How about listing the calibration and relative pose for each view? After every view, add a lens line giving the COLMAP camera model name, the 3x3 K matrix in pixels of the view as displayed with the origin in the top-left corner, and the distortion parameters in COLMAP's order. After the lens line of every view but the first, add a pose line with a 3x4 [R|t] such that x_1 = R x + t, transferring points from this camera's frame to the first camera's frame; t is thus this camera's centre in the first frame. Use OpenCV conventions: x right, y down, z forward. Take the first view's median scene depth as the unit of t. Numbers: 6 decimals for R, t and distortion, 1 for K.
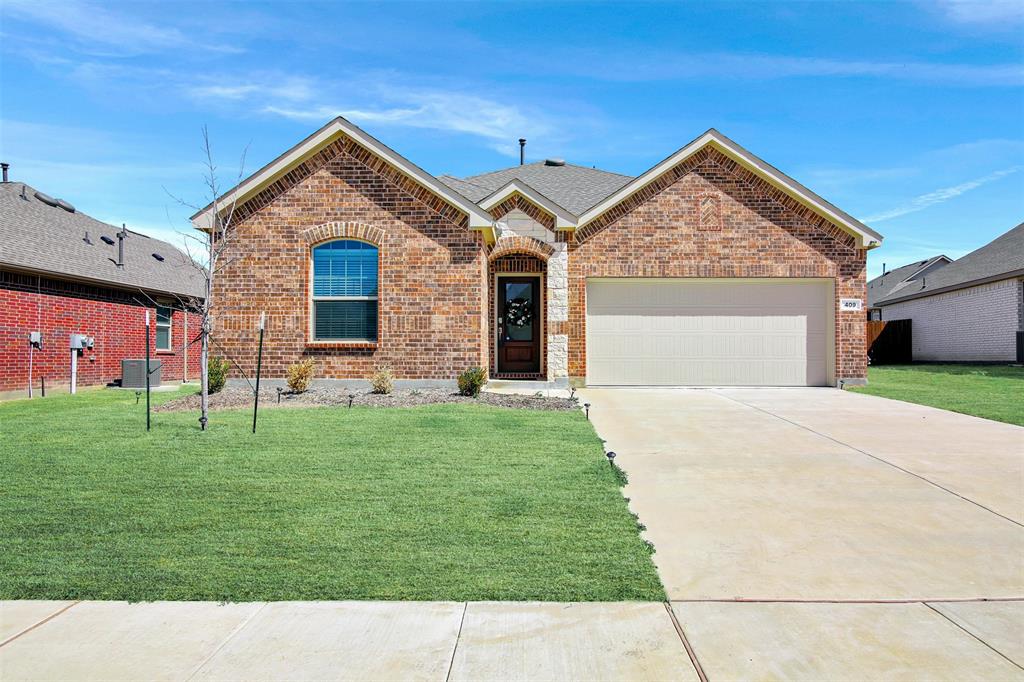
lens RADIAL K [[590.2, 0, 512.9], [0, 590.2, 342.5], [0, 0, 1]] dist [-0.004112, -0.000312]
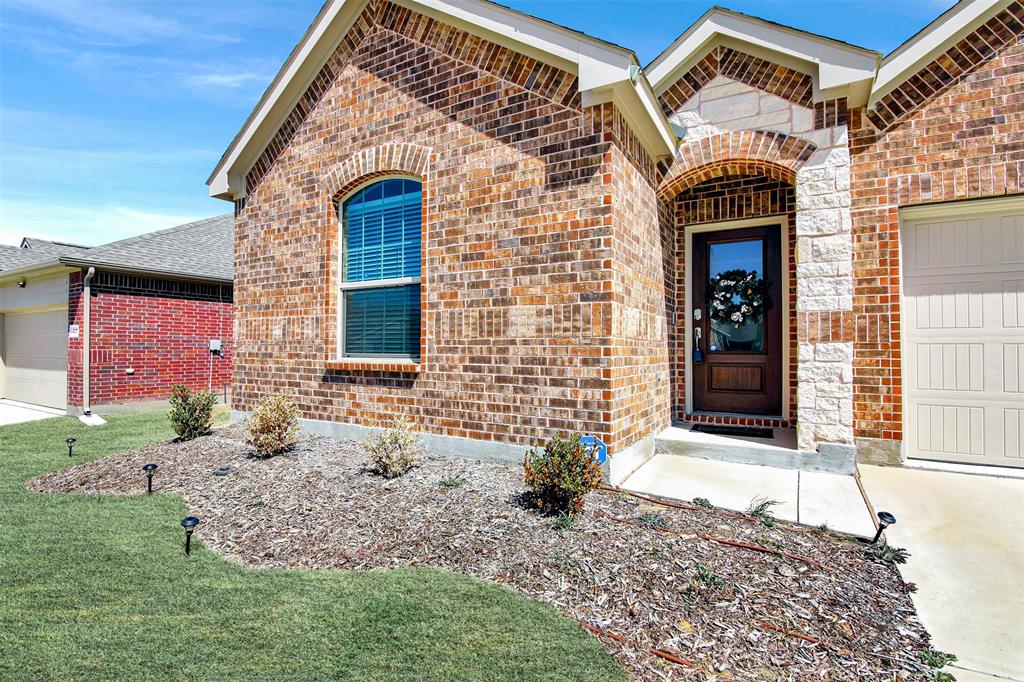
lens RADIAL K [[473.1, 0, 515.6], [0, 473.1, 339.4], [0, 0, 1]] dist [-0.013752, -0.000881]
pose [[0.881160, -0.006444, -0.472774, 0.044327], [0.008605, 0.999960, 0.002408, -0.020786], [0.472740, -0.006190, 0.881180, 0.664810]]
